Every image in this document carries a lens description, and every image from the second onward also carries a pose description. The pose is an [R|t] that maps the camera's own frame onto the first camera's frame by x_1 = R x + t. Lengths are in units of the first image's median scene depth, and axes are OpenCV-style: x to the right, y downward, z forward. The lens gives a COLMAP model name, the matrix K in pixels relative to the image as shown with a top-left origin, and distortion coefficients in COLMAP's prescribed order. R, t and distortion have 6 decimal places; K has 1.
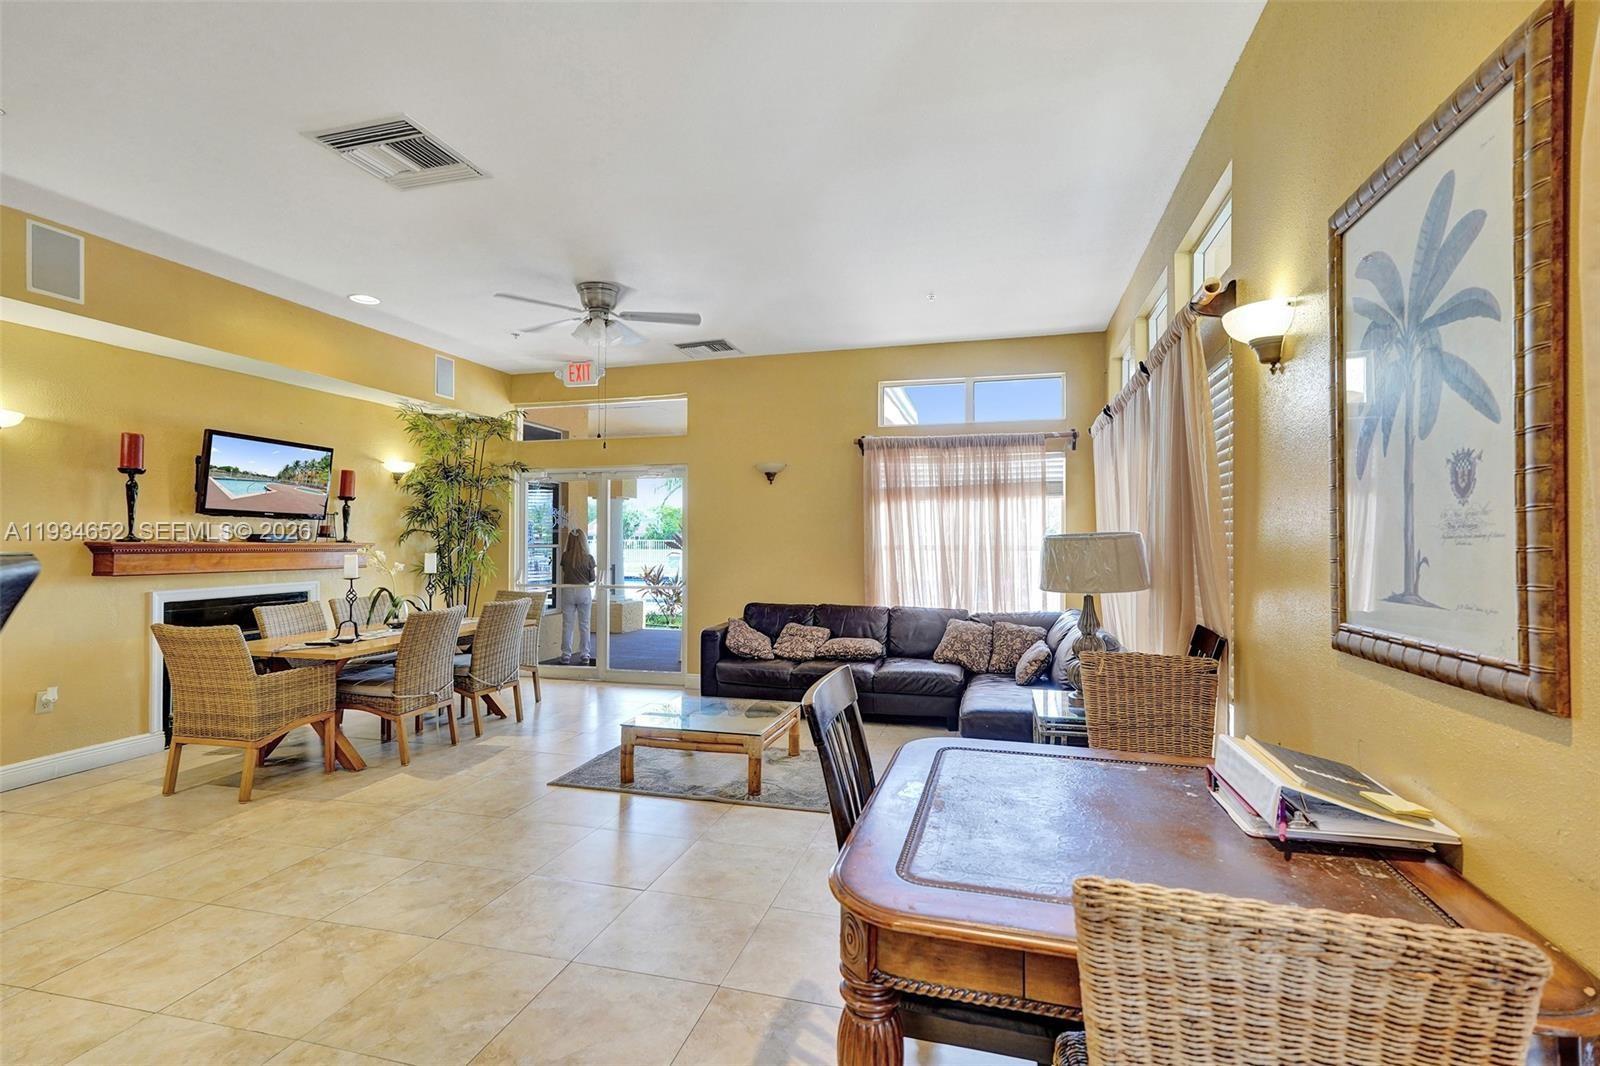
lens RADIAL K [[723.0, 0, 804.0], [0, 723.0, 513.2], [0, 0, 1]] dist [0.000218, 0.000263]
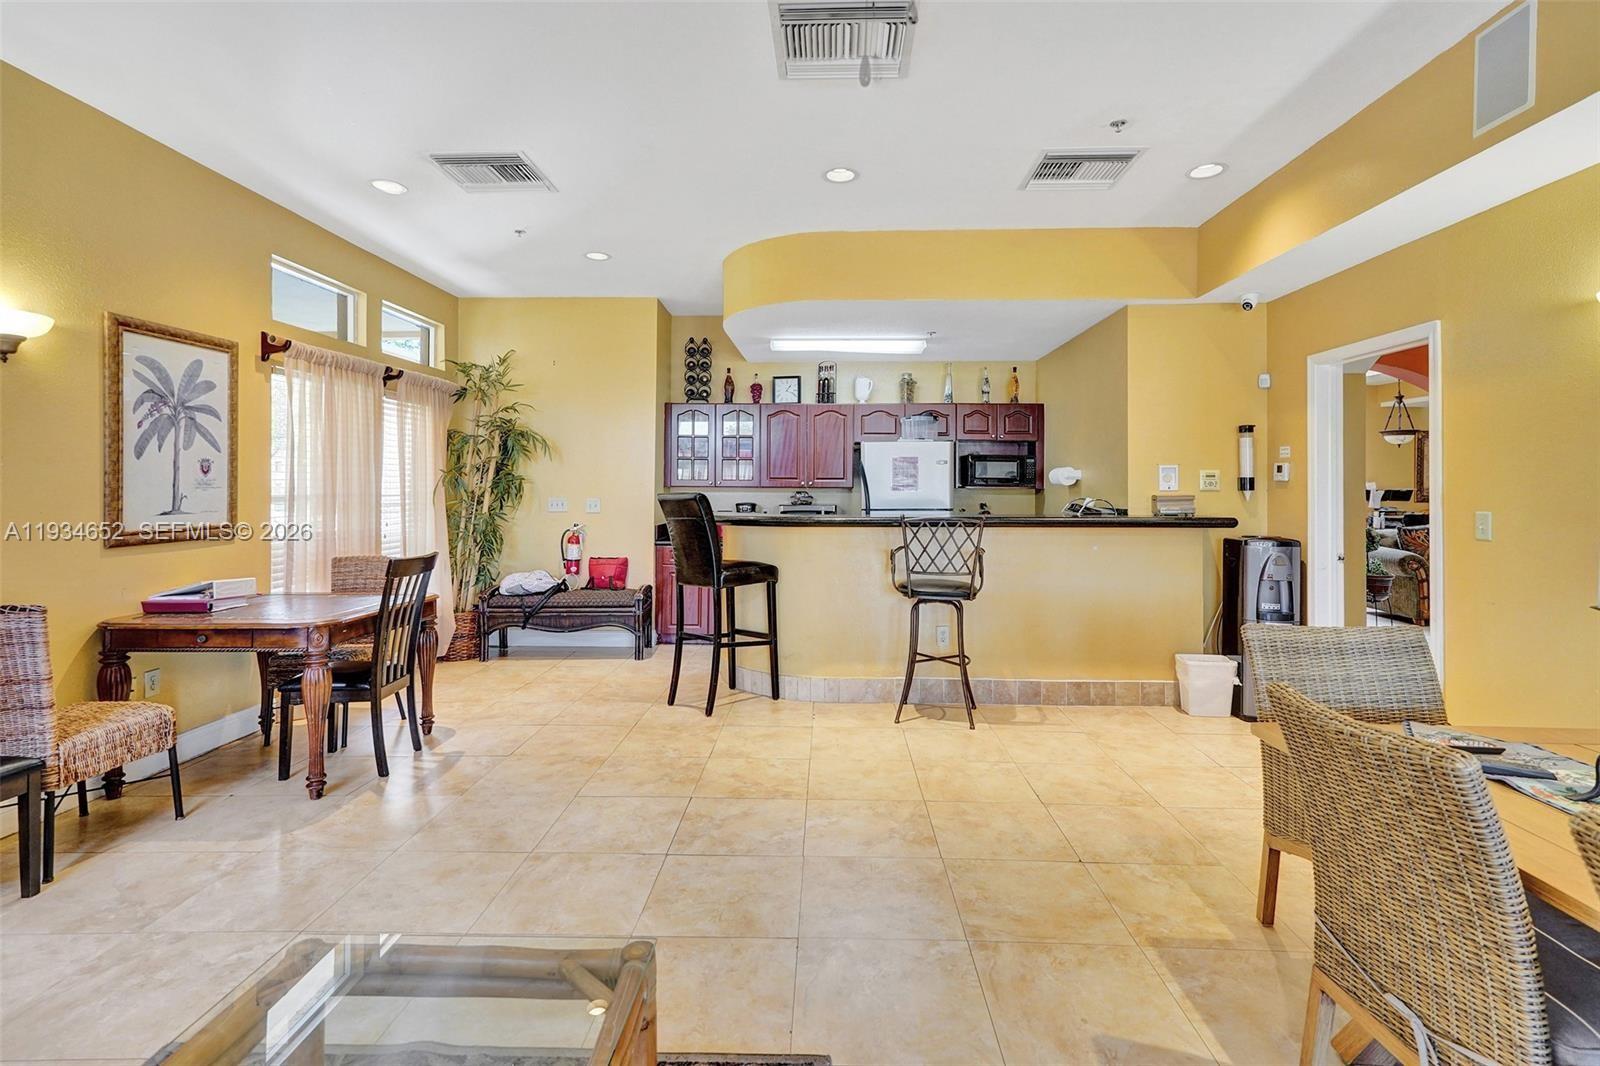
lens RADIAL K [[723.0, 0, 804.0], [0, 723.0, 513.2], [0, 0, 1]] dist [0.000218, 0.000263]
pose [[-0.970795, 0.002415, -0.239900, -0.309040], [0.005294, 0.999922, -0.011354, 0.075239], [0.239853, -0.012292, -0.970731, 1.820721]]
